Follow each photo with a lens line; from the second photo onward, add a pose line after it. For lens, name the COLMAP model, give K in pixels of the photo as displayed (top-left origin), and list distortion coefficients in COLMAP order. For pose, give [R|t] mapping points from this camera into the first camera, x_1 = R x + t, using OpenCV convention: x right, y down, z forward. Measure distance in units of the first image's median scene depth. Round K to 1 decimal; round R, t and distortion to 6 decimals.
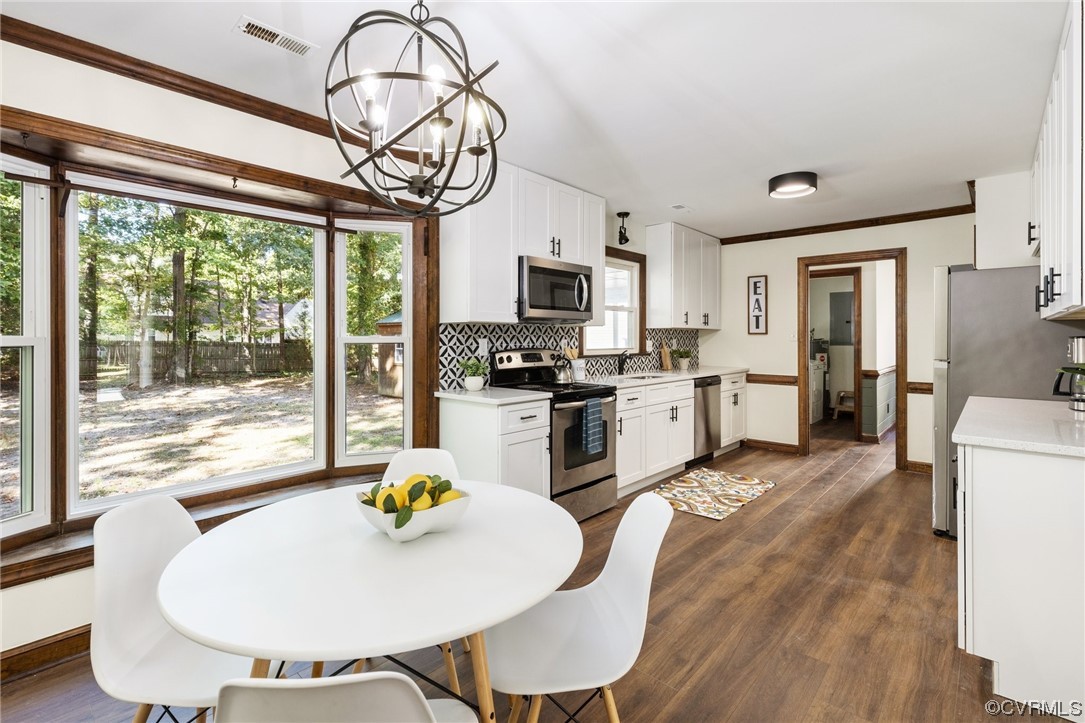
lens RADIAL K [[471.3, 0, 547.2], [0, 471.3, 338.9], [0, 0, 1]] dist [-0.002314, -0.000198]
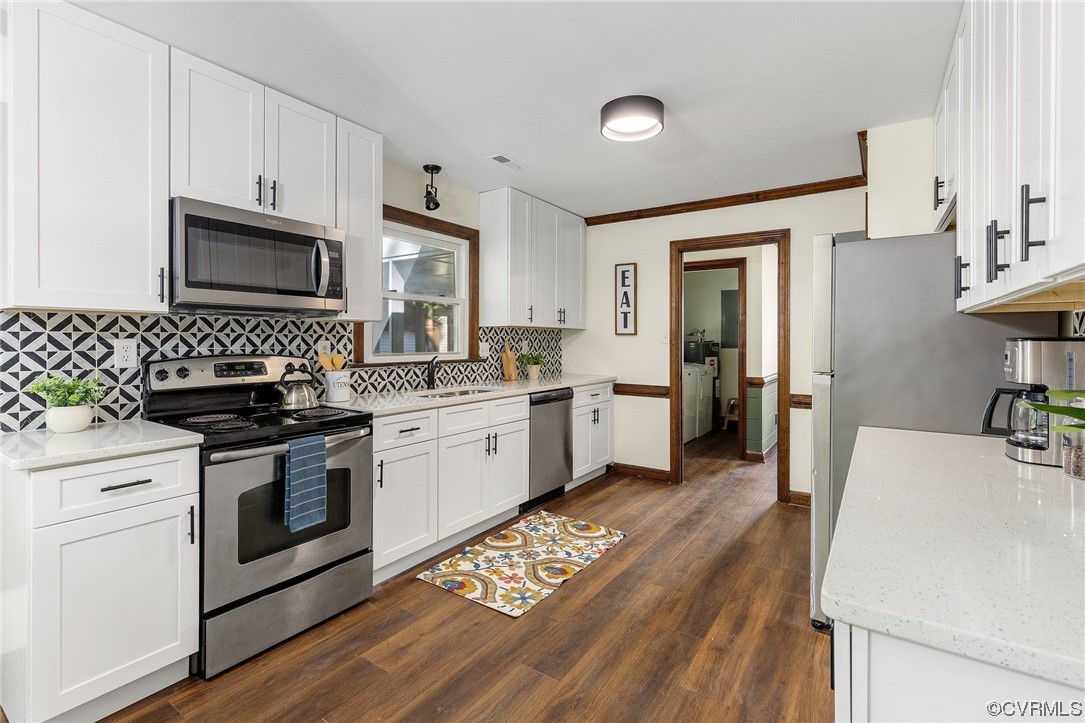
lens RADIAL K [[479.2, 0, 539.0], [0, 479.2, 341.9], [0, 0, 1]] dist [0.001709, -0.000420]
pose [[0.989542, 0.002384, 0.144226, 0.278750], [-0.002816, 0.999992, 0.002790, -0.000173], [-0.144218, -0.003167, 0.989541, 0.313146]]
